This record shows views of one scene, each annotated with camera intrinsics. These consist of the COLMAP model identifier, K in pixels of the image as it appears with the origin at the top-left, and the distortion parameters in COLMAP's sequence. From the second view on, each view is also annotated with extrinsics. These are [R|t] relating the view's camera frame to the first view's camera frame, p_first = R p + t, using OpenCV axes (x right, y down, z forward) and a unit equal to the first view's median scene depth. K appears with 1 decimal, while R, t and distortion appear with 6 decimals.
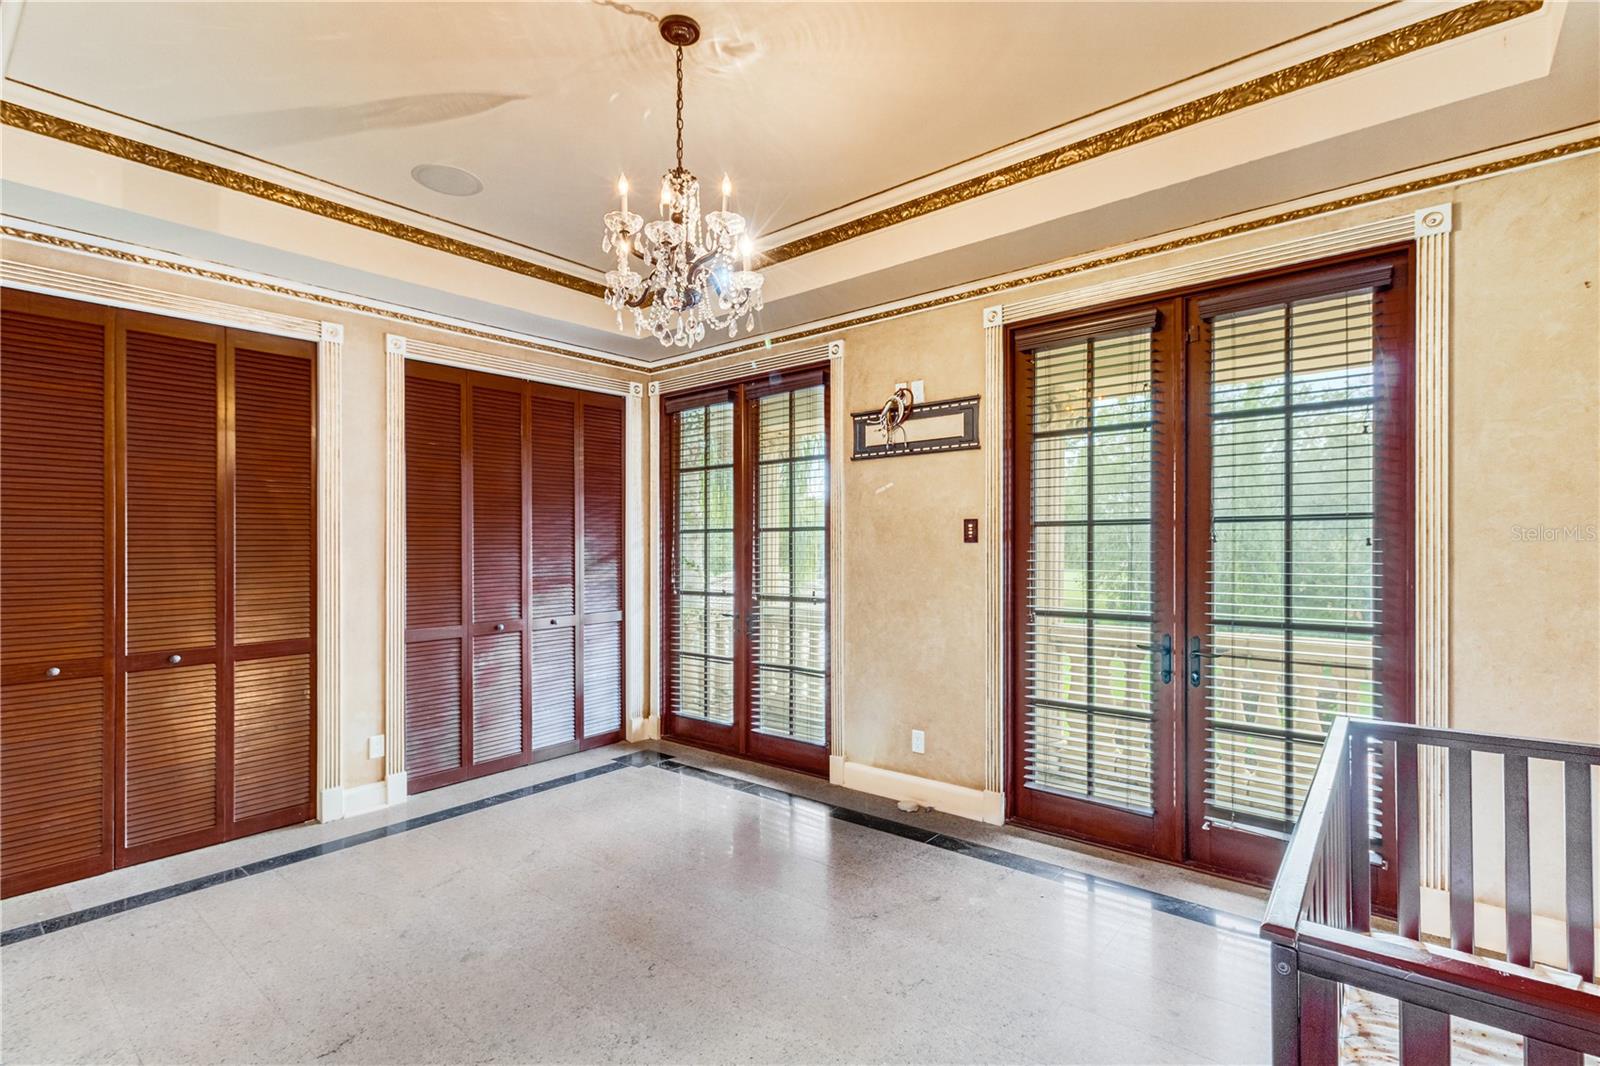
lens RADIAL K [[732.0, 0, 801.6], [0, 732.0, 542.6], [0, 0, 1]] dist [-0.000692, 0.000024]
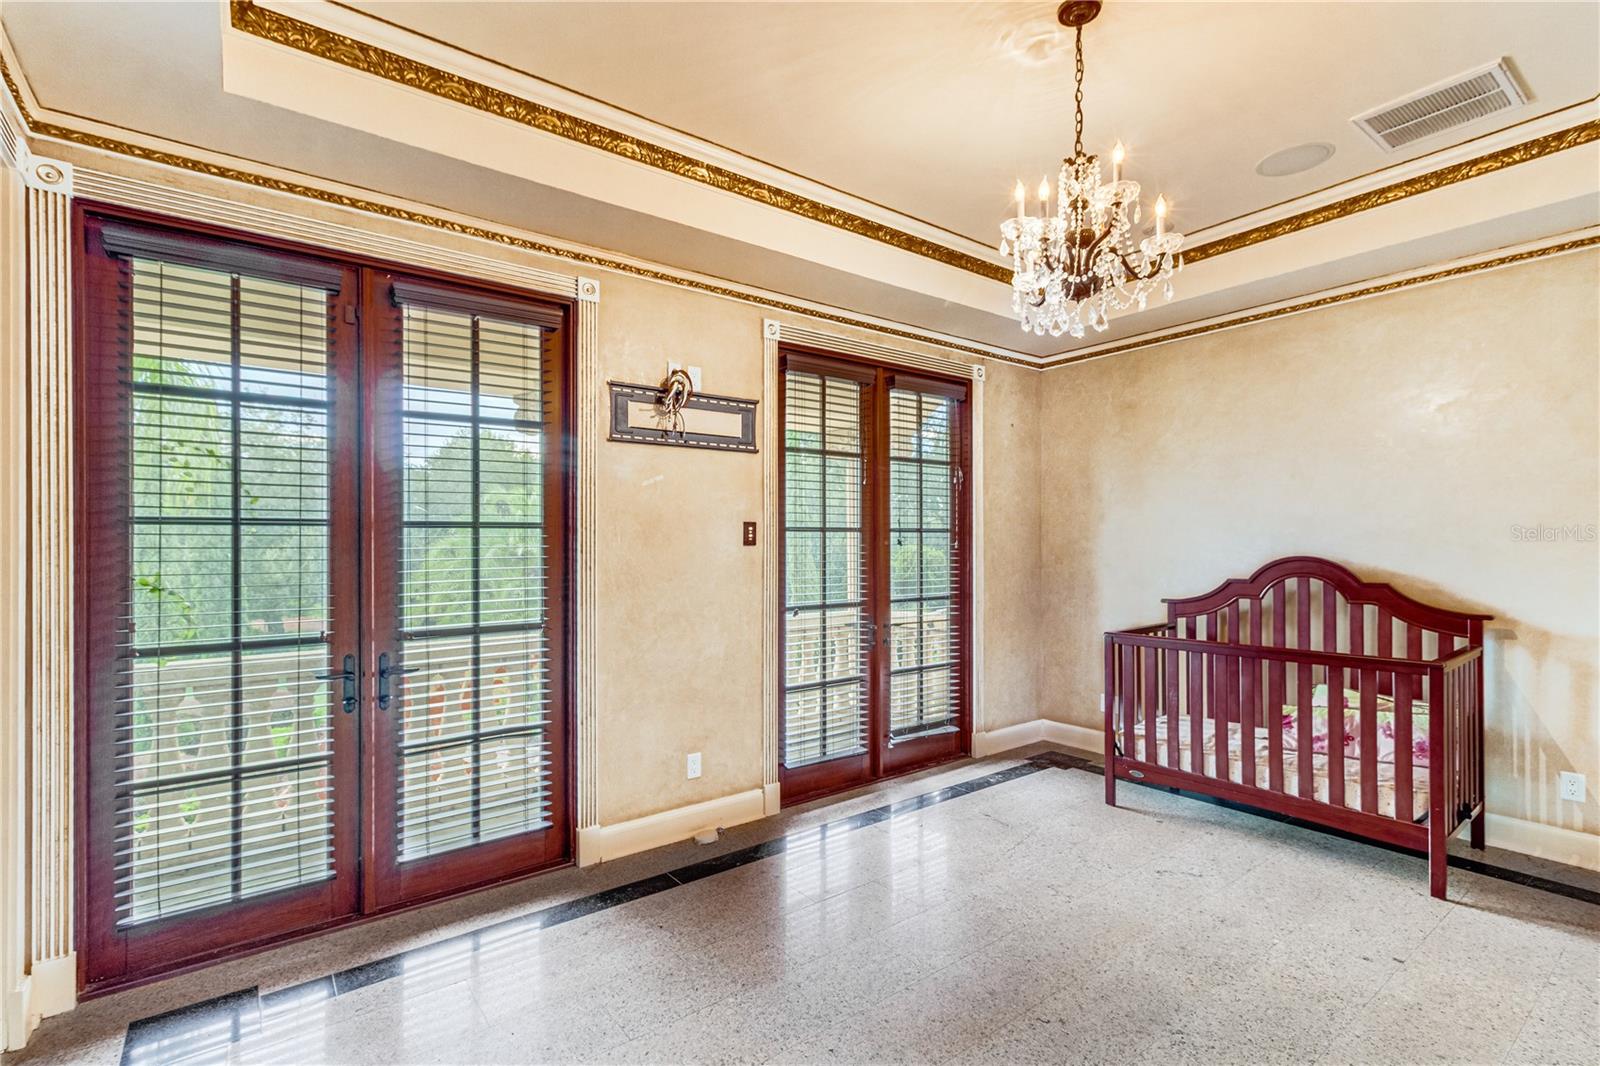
lens RADIAL K [[839.9, 0, 803.9], [0, 839.9, 548.9], [0, 0, 1]] dist [0.013725, 0.000692]
pose [[0.174556, 0.002517, 0.984644, -0.835245], [0.000481, 0.999996, -0.002642, 0.007091], [-0.984647, 0.000935, 0.174554, 0.681688]]
